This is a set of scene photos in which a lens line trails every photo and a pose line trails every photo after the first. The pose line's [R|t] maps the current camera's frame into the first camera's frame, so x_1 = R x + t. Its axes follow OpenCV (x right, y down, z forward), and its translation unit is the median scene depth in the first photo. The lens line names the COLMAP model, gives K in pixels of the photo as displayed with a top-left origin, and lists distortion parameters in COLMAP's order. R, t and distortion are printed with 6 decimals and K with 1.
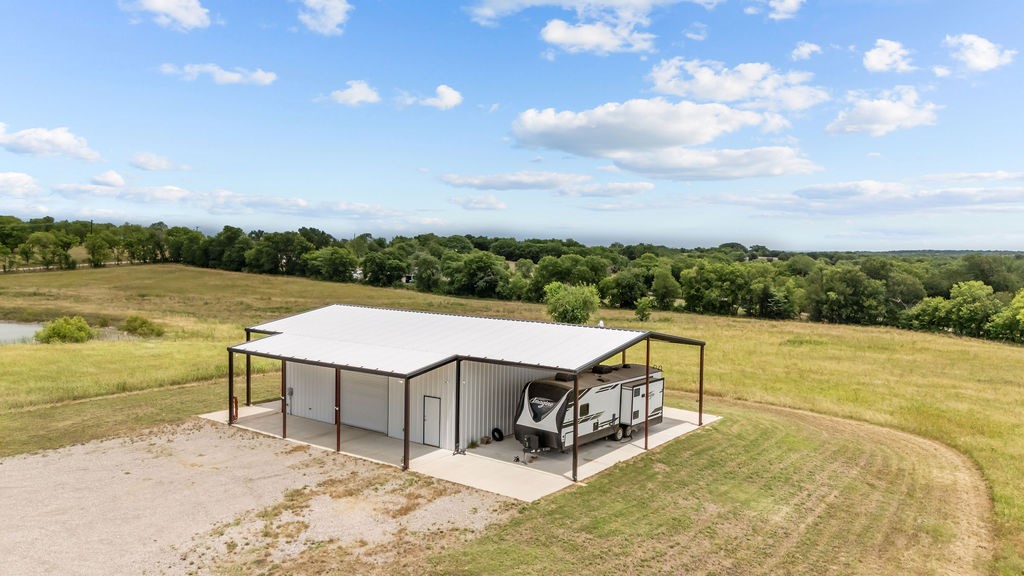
lens RADIAL K [[752.5, 0, 513.1], [0, 752.5, 291.1], [0, 0, 1]] dist [0.079236, -0.099297]
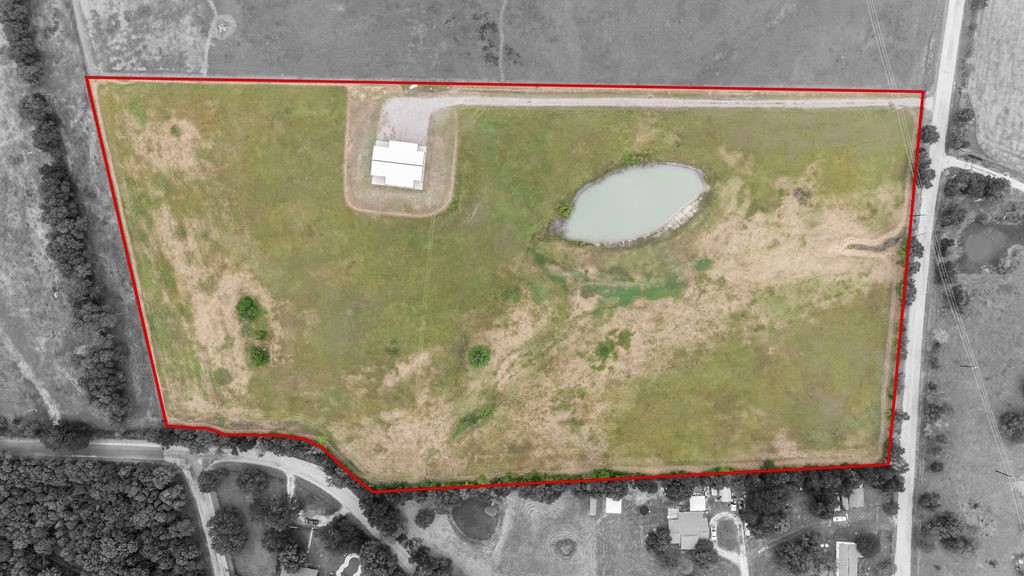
lens RADIAL K [[752.5, 0, 513.1], [0, 752.5, 291.1], [0, 0, 1]] dist [0.079236, -0.099297]
pose [[-0.862594, 0.505122, -0.027984, -0.217401], [-0.057857, -0.043547, 0.997375, -8.395039], [0.502577, 0.861949, 0.066788, 2.361669]]
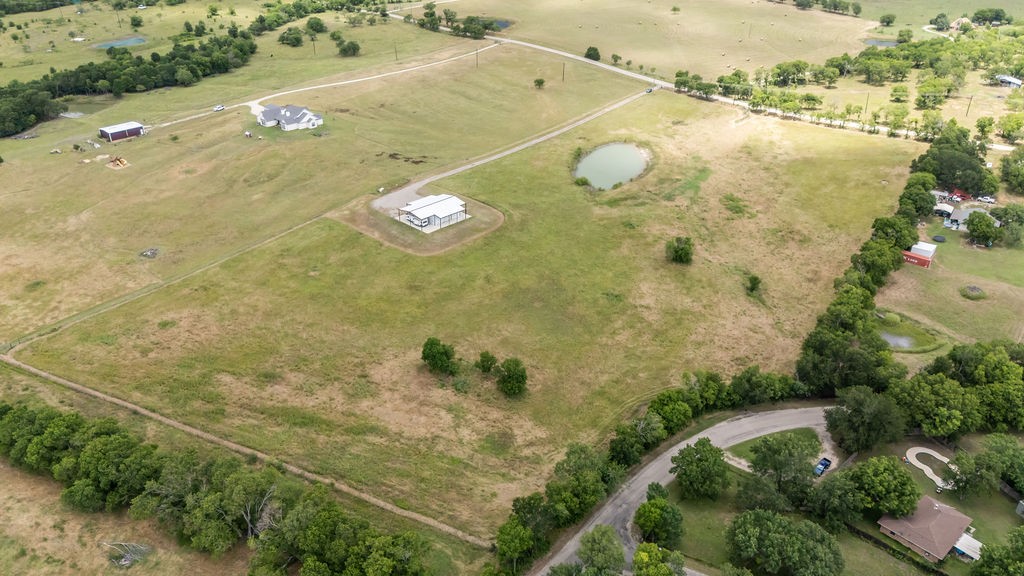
lens RADIAL K [[752.5, 0, 513.1], [0, 752.5, 291.1], [0, 0, 1]] dist [0.079236, -0.099297]
pose [[-0.121517, 0.468366, -0.875138, 6.499111], [-0.075577, 0.874746, 0.478651, -2.719879], [0.989708, 0.124304, -0.070899, 2.429019]]
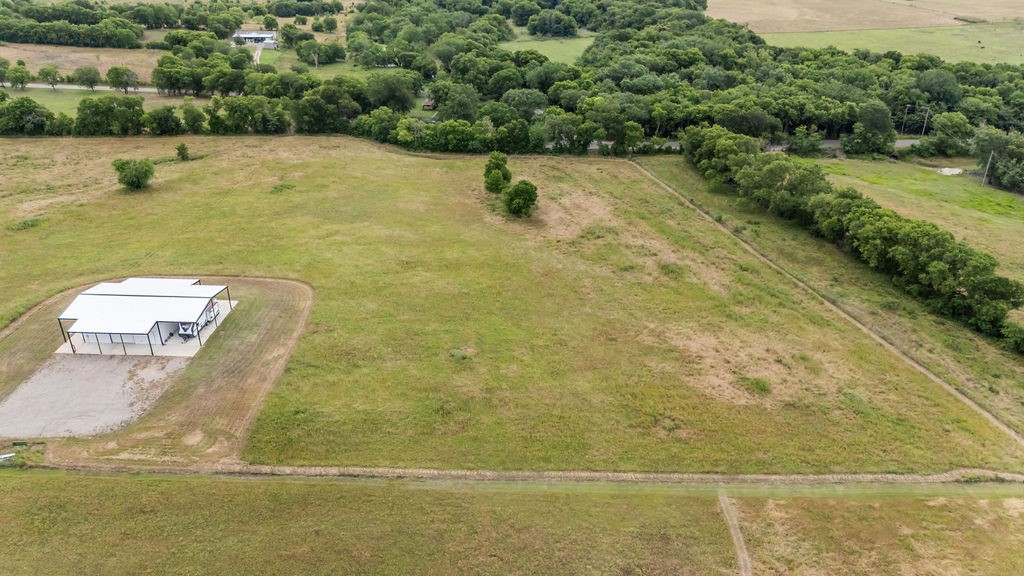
lens RADIAL K [[761.1, 0, 515.8], [0, 761.1, 286.7], [0, 0, 1]] dist [0.025516, -0.010003]
pose [[0.830904, -0.259797, 0.492041, -0.342263], [0.041257, 0.910636, 0.411145, -1.258183], [-0.554884, -0.321322, 0.767369, -2.259958]]
